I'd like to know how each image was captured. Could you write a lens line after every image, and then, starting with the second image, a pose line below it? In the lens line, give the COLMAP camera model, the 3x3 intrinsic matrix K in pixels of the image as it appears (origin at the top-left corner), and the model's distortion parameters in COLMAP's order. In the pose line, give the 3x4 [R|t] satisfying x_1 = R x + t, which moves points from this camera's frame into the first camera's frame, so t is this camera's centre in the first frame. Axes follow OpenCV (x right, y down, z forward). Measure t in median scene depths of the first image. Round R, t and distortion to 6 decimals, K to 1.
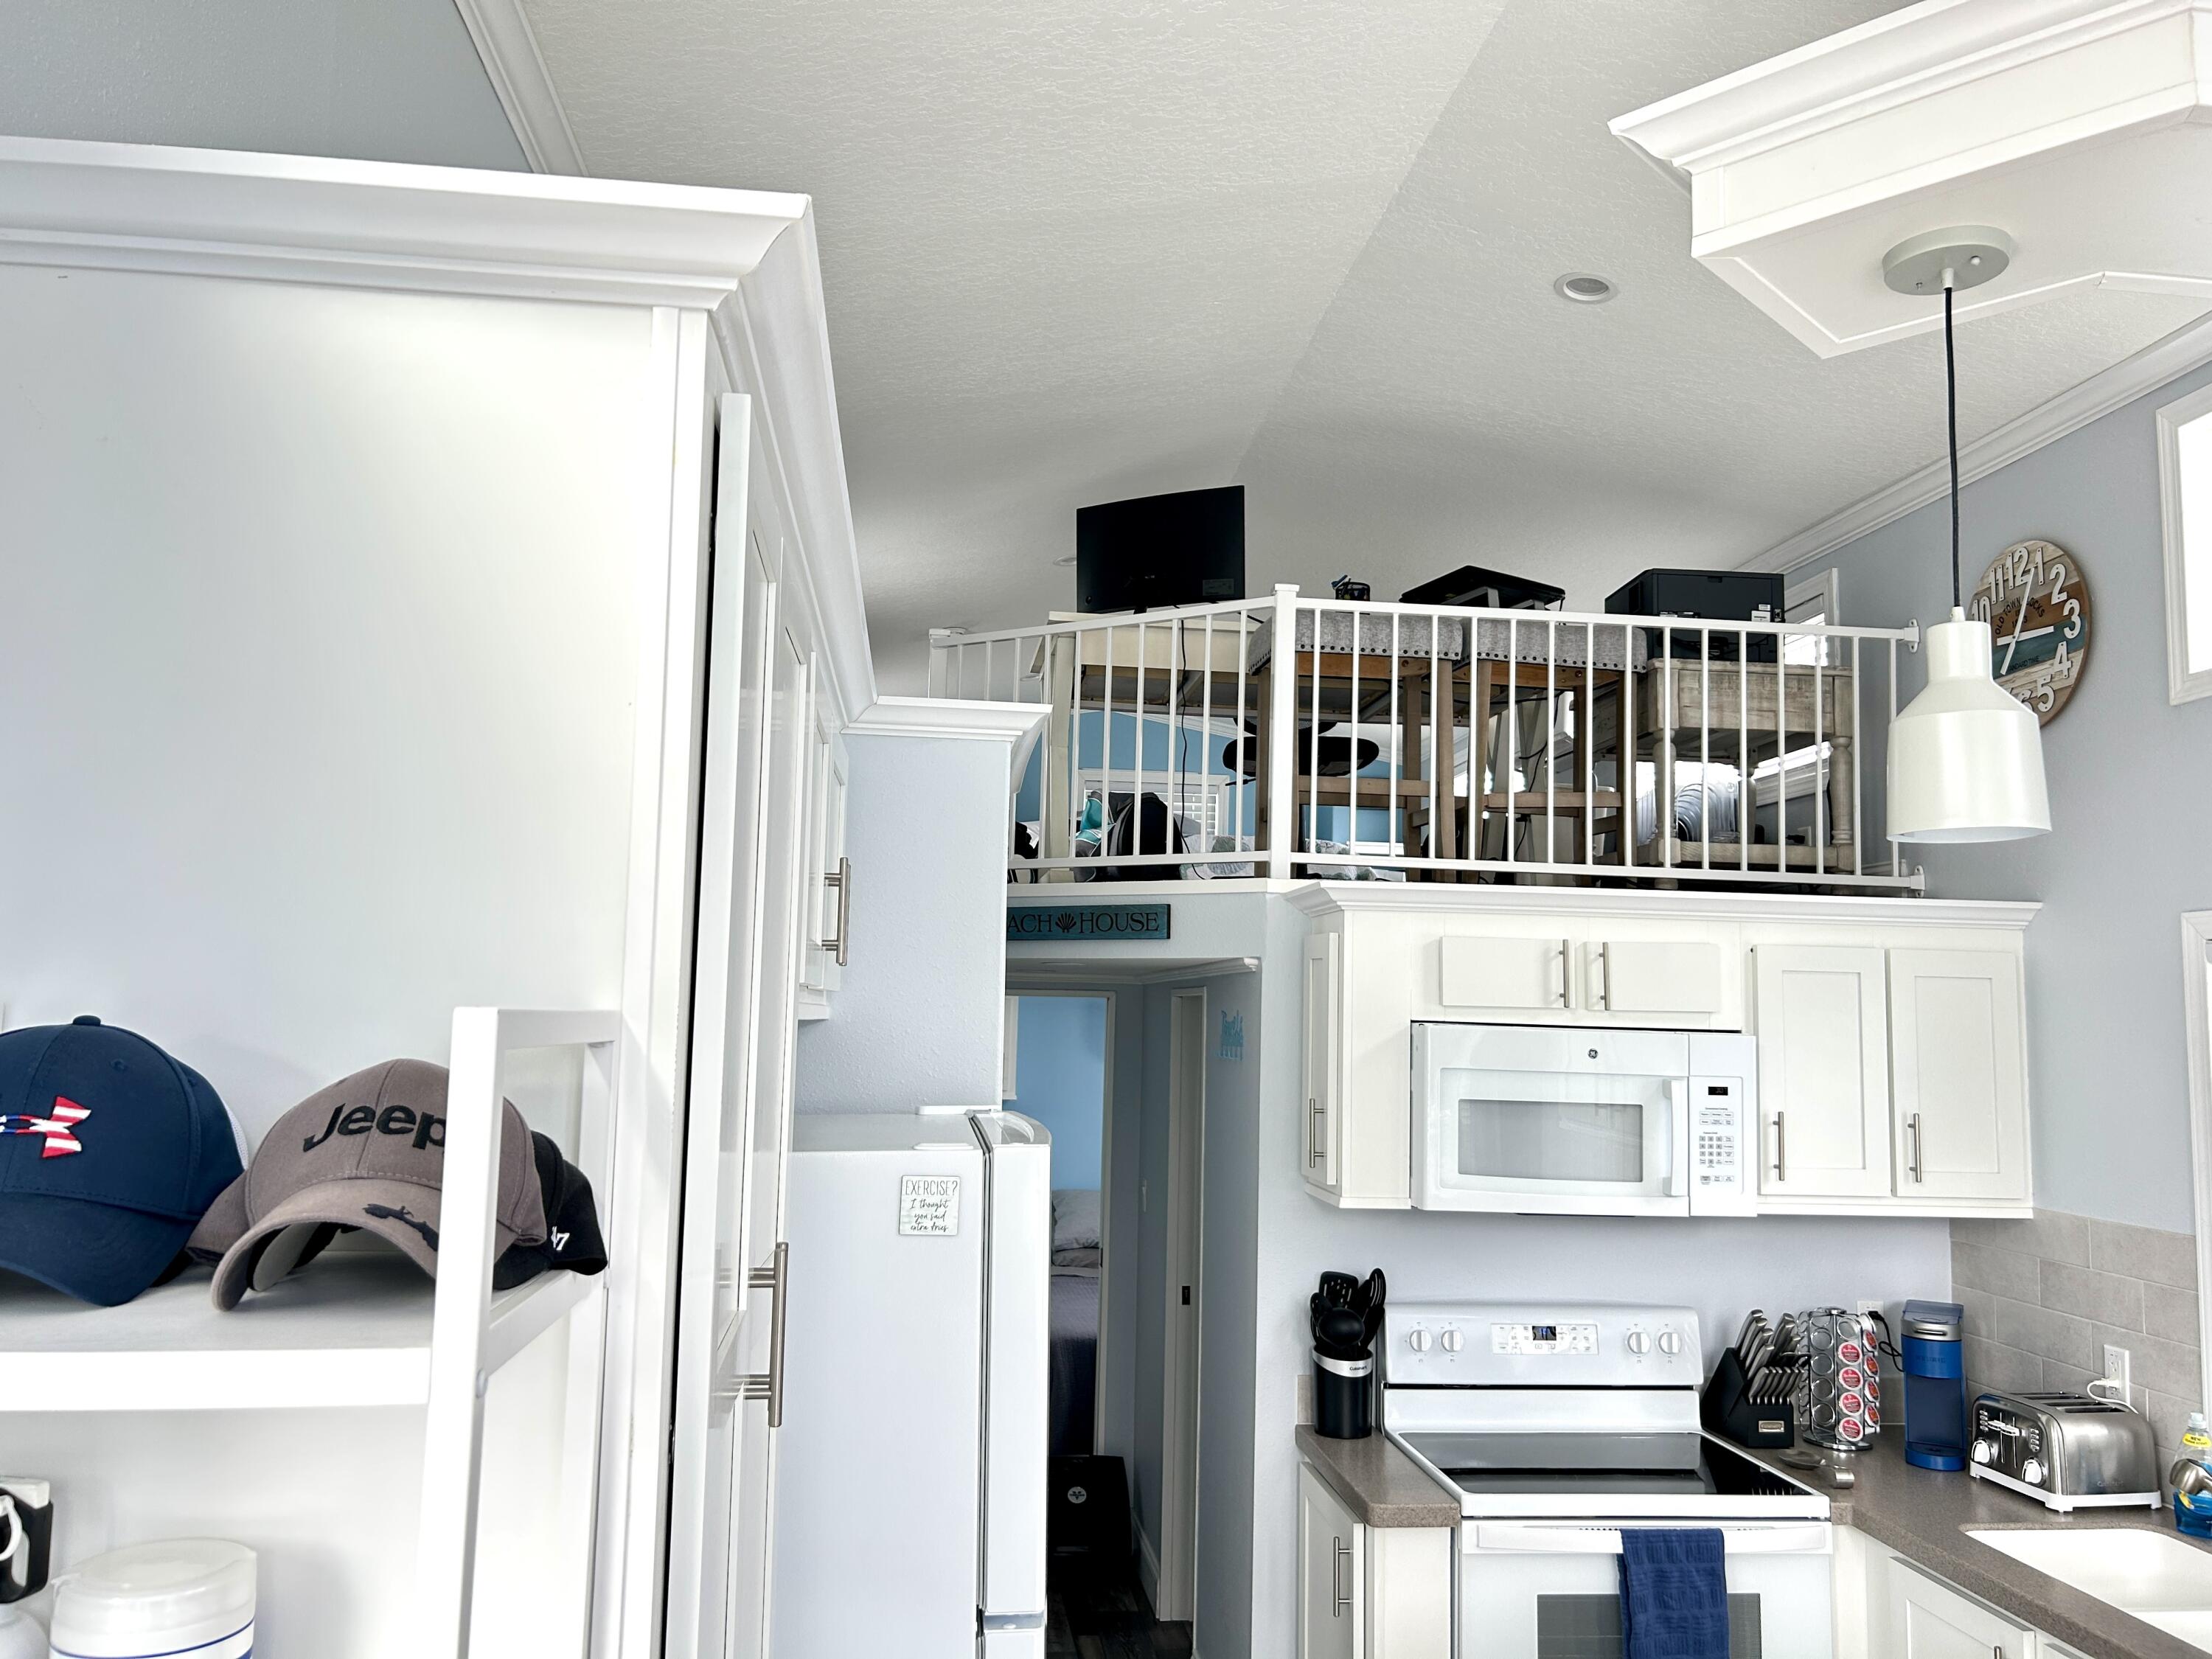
lens RADIAL K [[1672.9, 0, 1097.9], [0, 1672.9, 841.6], [0, 0, 1]] dist [0.054754, -0.070321]
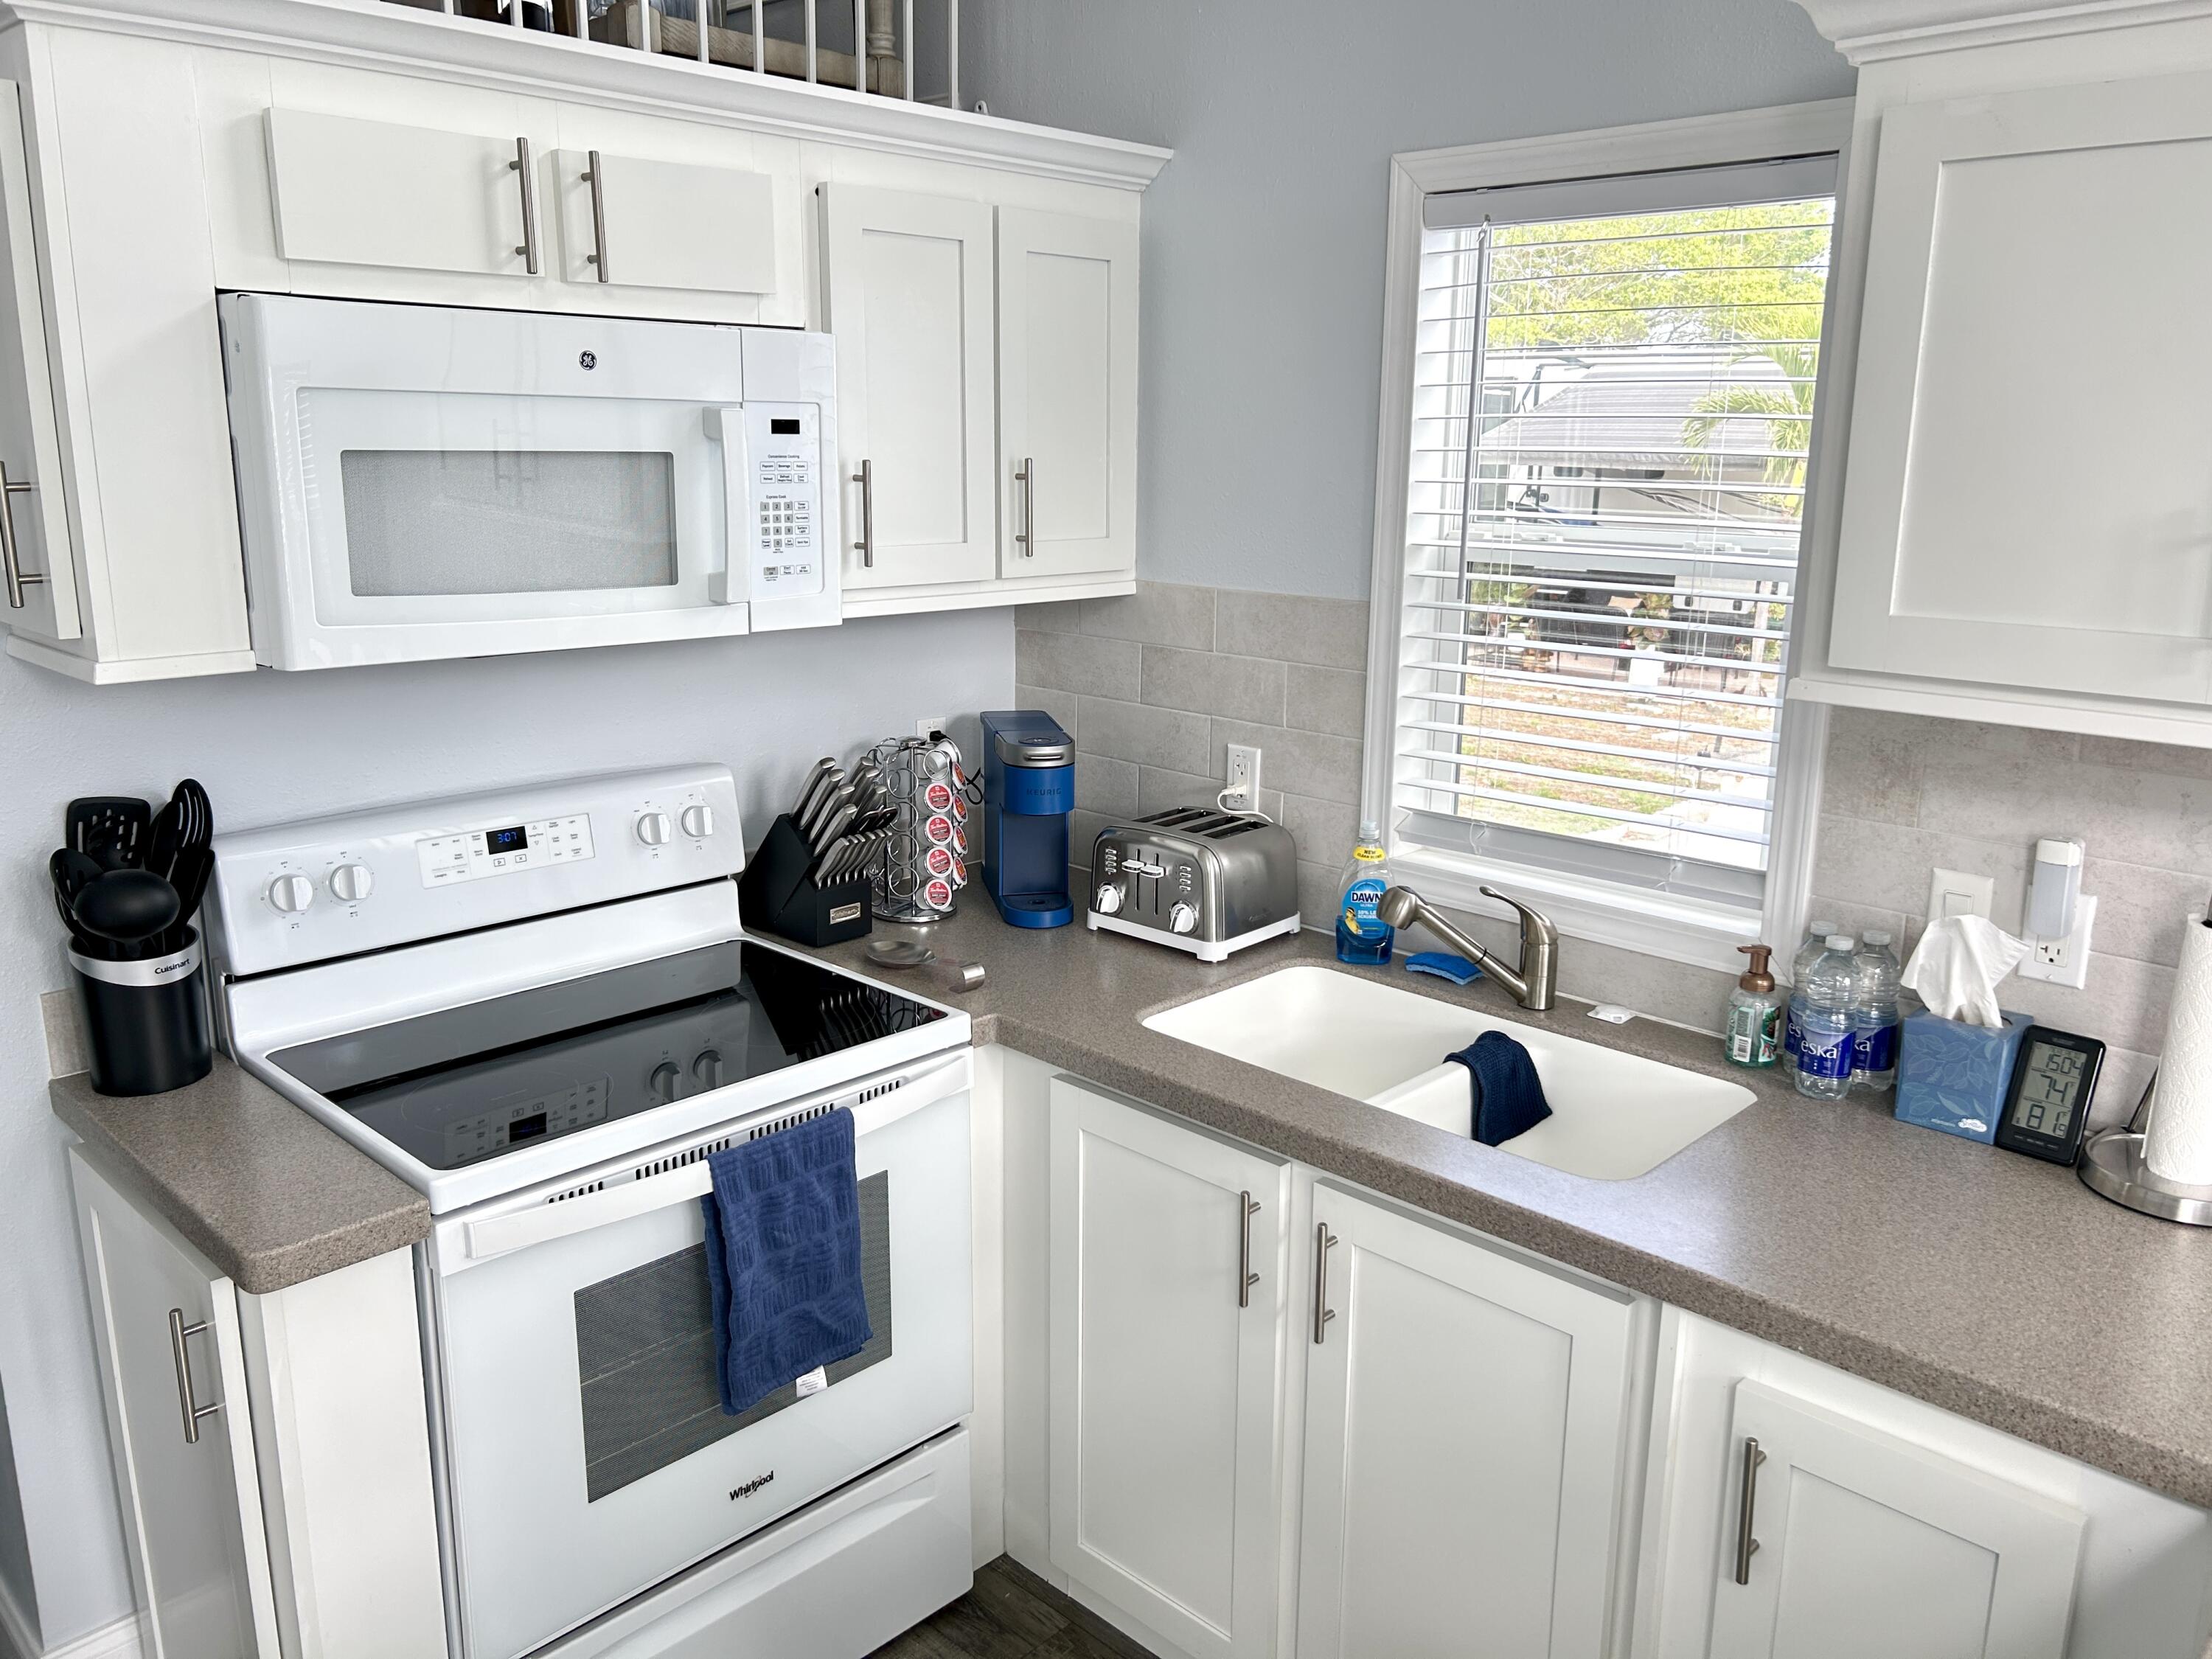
lens RADIAL K [[1672.9, 0, 1139.5], [0, 1672.9, 812.9], [0, 0, 1]] dist [0.054754, -0.070321]
pose [[0.759353, -0.158682, 0.631034, 0.057488], [-0.061216, 0.948084, 0.312073, 0.080819], [-0.647793, -0.275603, 0.710216, 0.436425]]
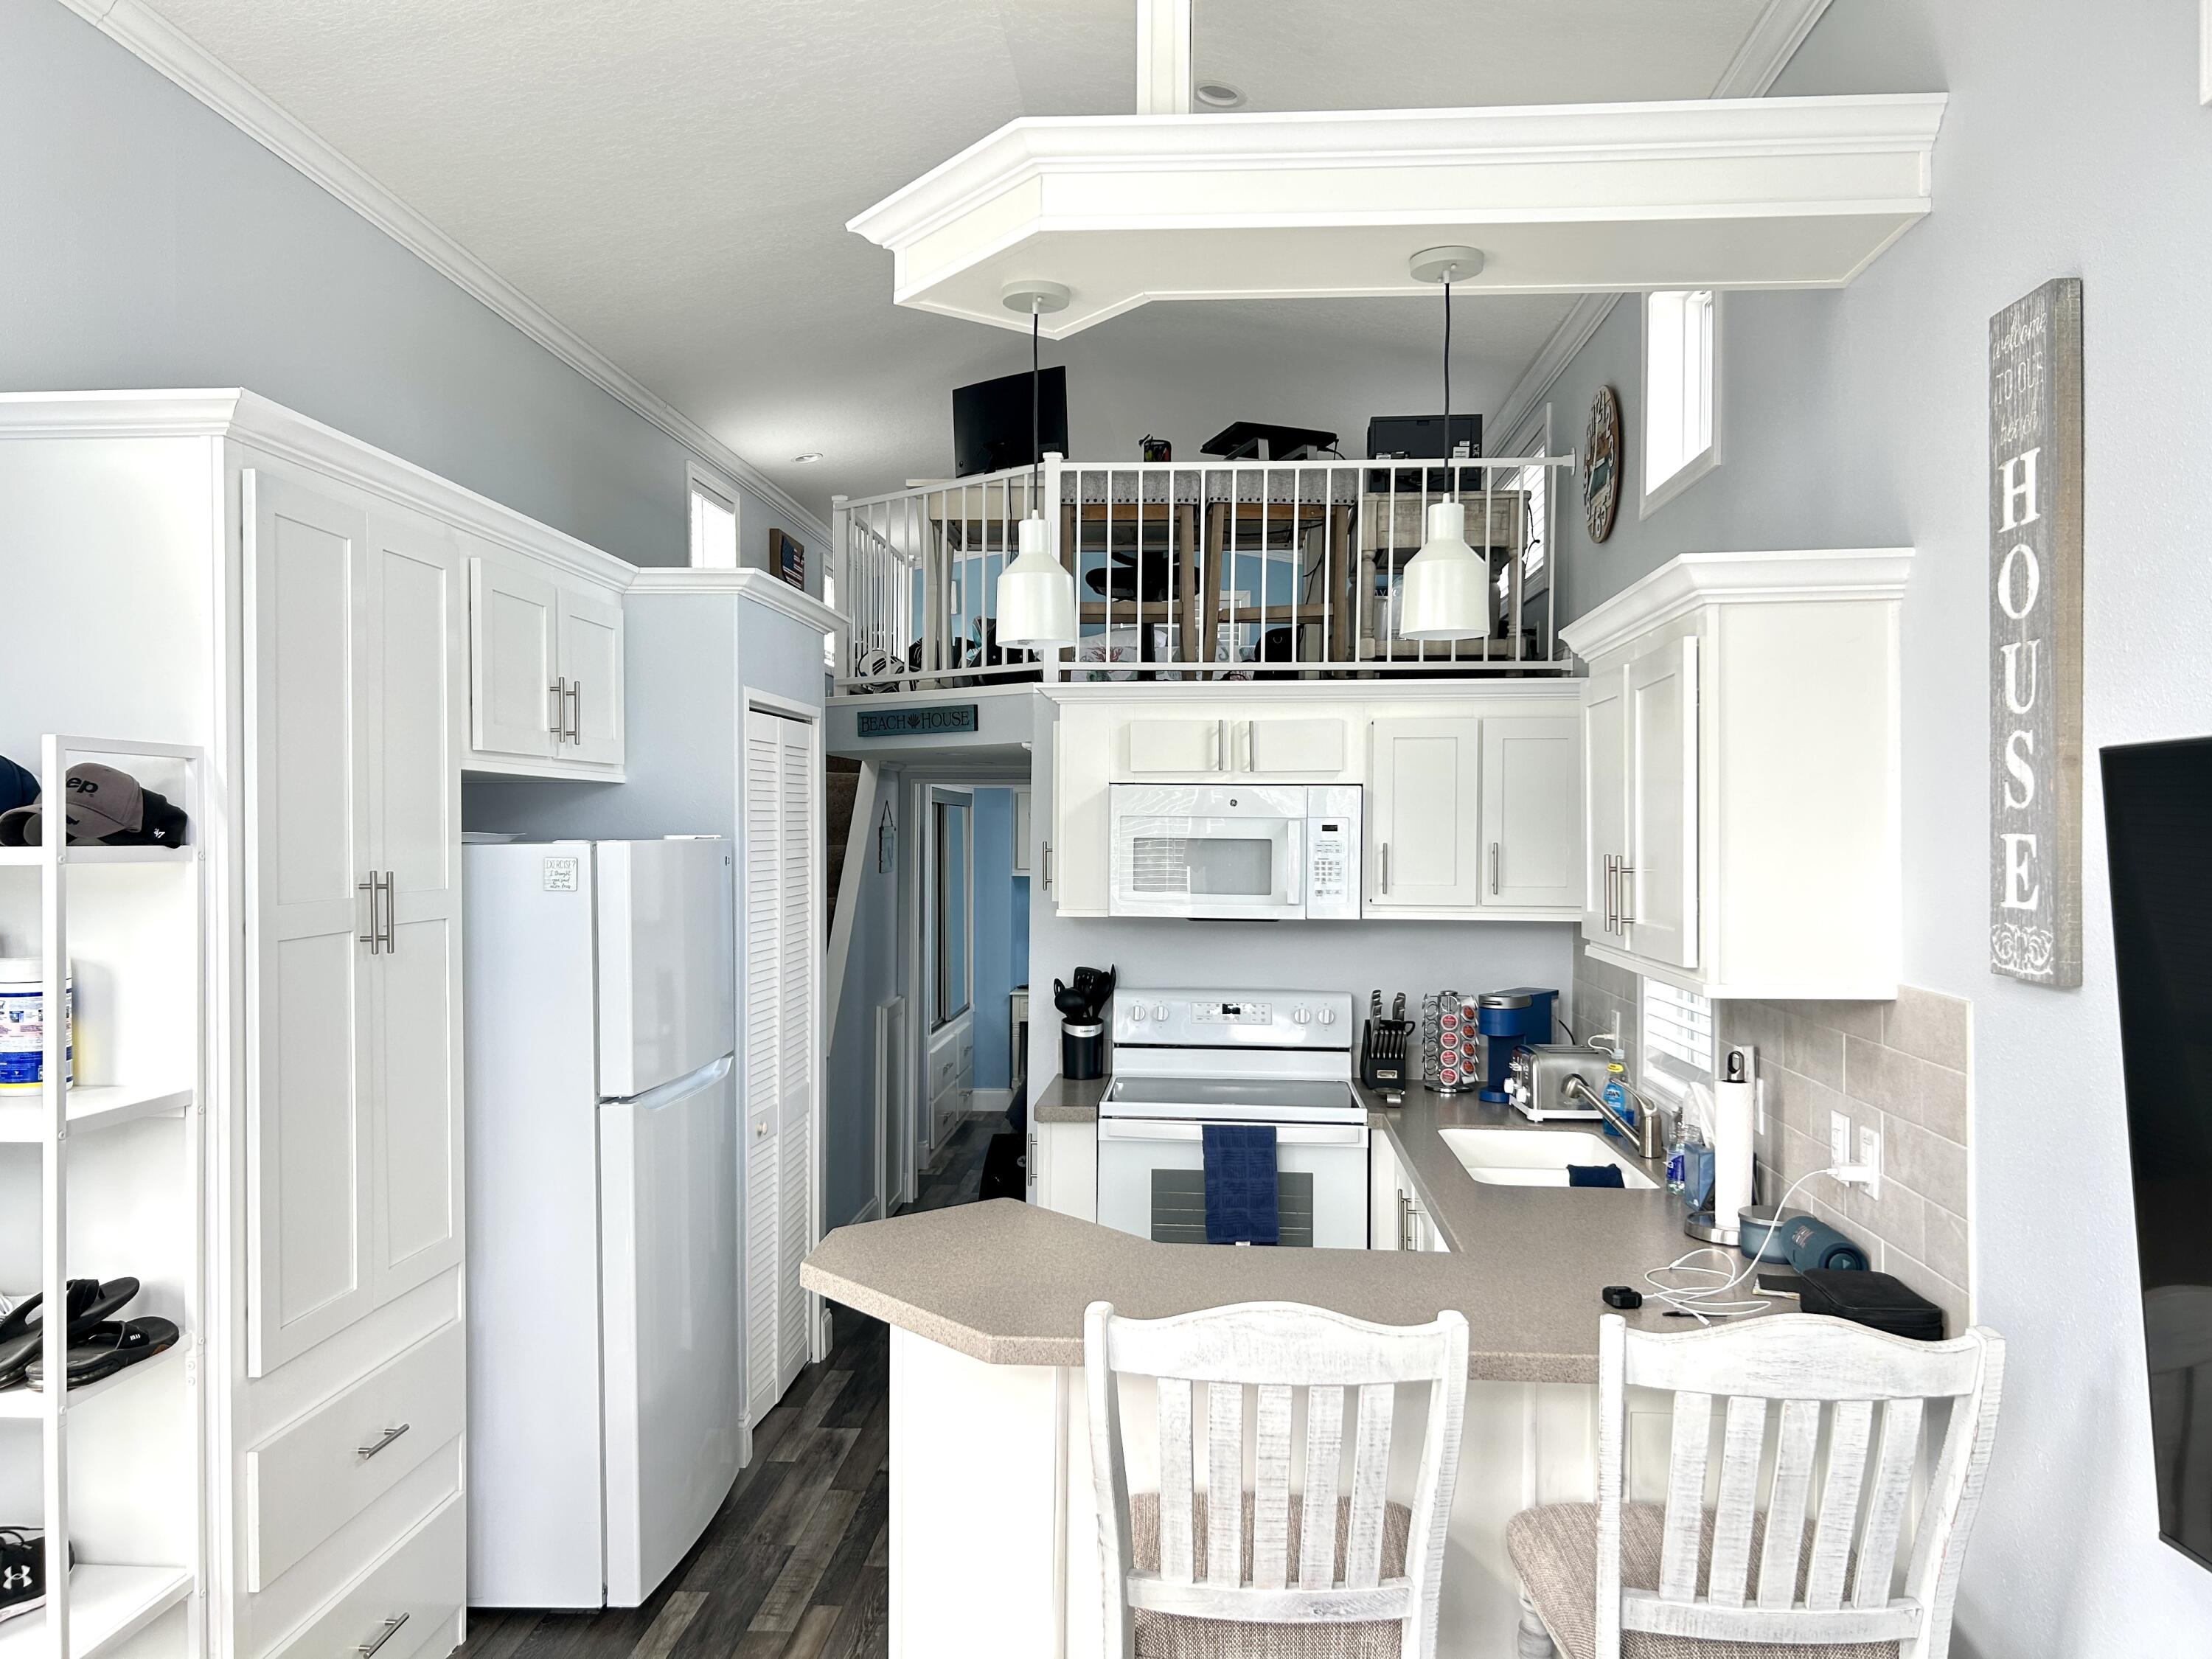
lens RADIAL K [[1672.9, 0, 1101.9], [0, 1672.9, 864.2], [0, 0, 1]] dist [0.054754, -0.070321]
pose [[0.983668, -0.015678, -0.179308, 0.419370], [0.037755, 0.992010, 0.120379, 0.008200], [0.175988, -0.125183, 0.976400, -0.336773]]
